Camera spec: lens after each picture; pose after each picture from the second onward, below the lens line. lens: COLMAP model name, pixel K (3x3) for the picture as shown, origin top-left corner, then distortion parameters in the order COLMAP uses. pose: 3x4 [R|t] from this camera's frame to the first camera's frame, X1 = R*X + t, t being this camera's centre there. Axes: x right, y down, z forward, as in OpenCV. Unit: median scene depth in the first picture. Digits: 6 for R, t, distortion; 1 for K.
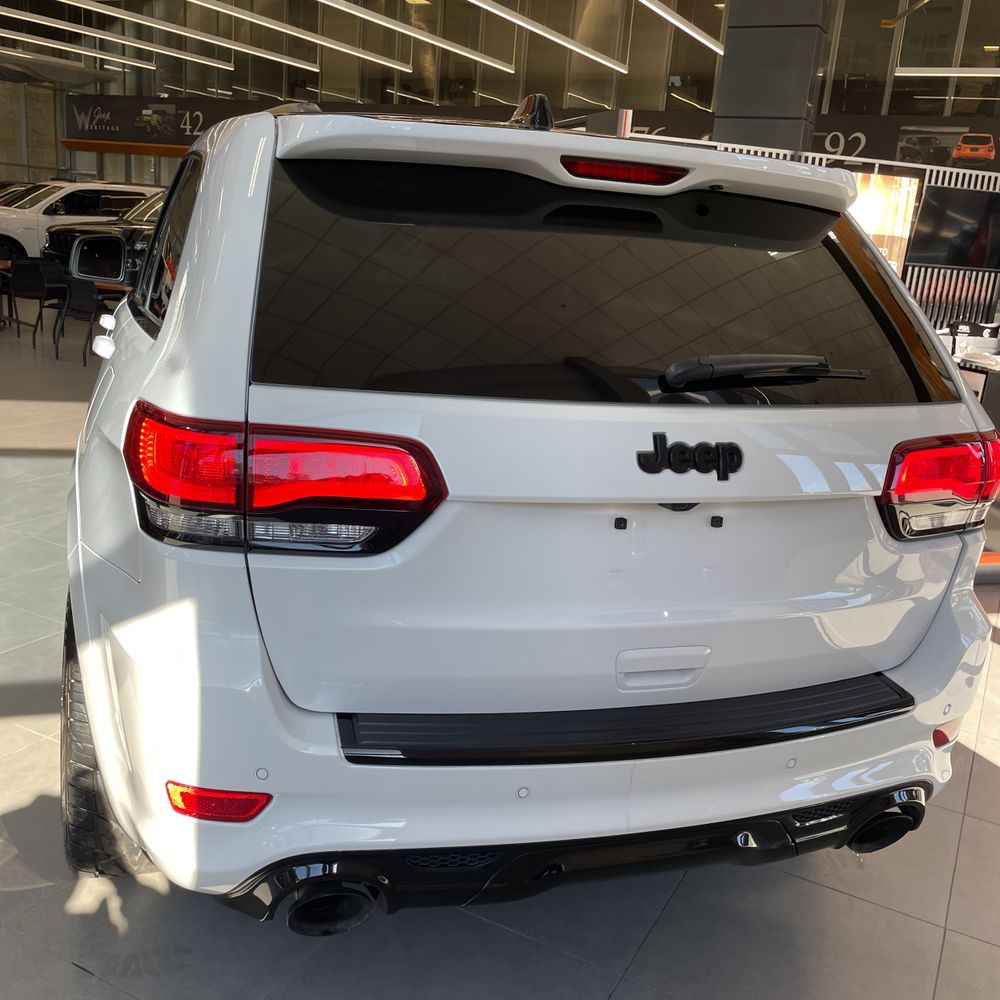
lens RADIAL K [[1006.1, 0, 500.0], [0, 1006.1, 500.0], [0, 0, 1]] dist [0.088575, -0.121344]
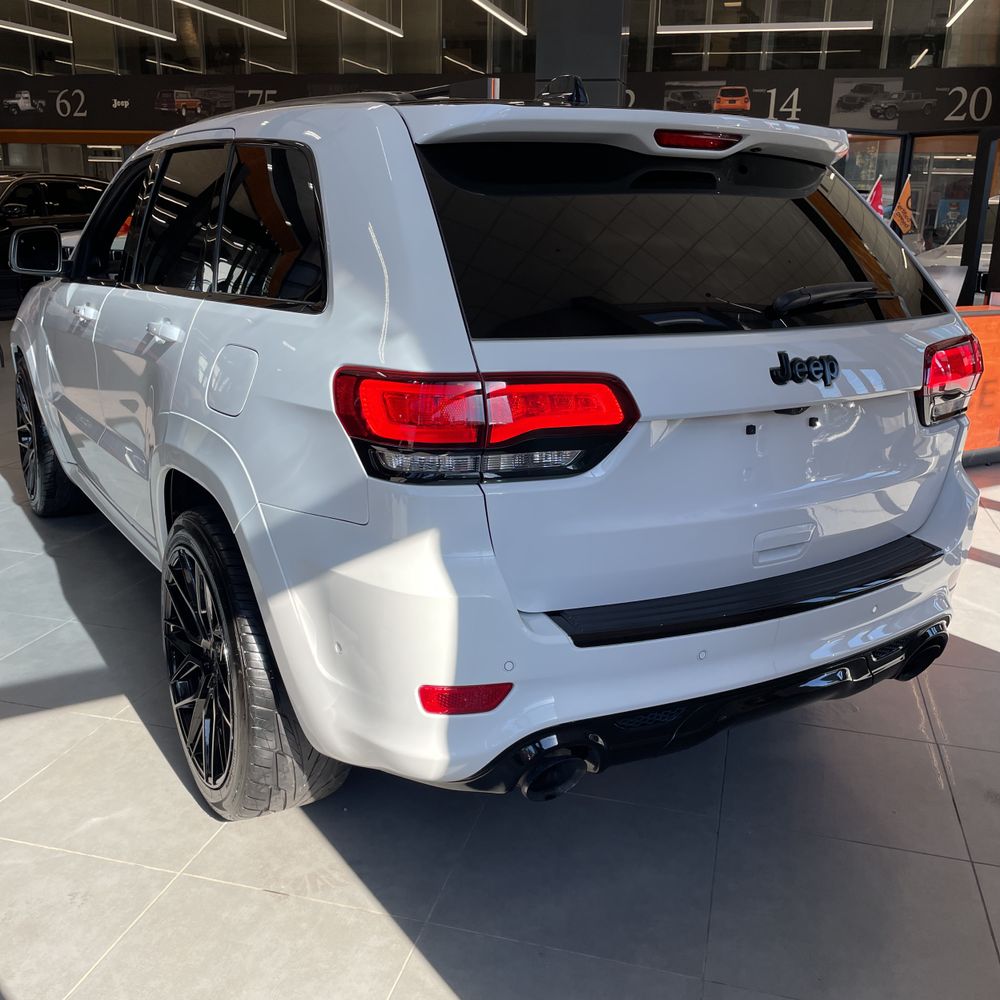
lens RADIAL K [[1006.1, 0, 500.0], [0, 1006.1, 500.0], [0, 0, 1]] dist [0.088575, -0.121344]
pose [[0.973809, -0.115745, 0.195700, -0.409207], [0.109553, 0.993084, 0.042213, 0.021764], [-0.199232, -0.019668, 0.979755, -0.141813]]
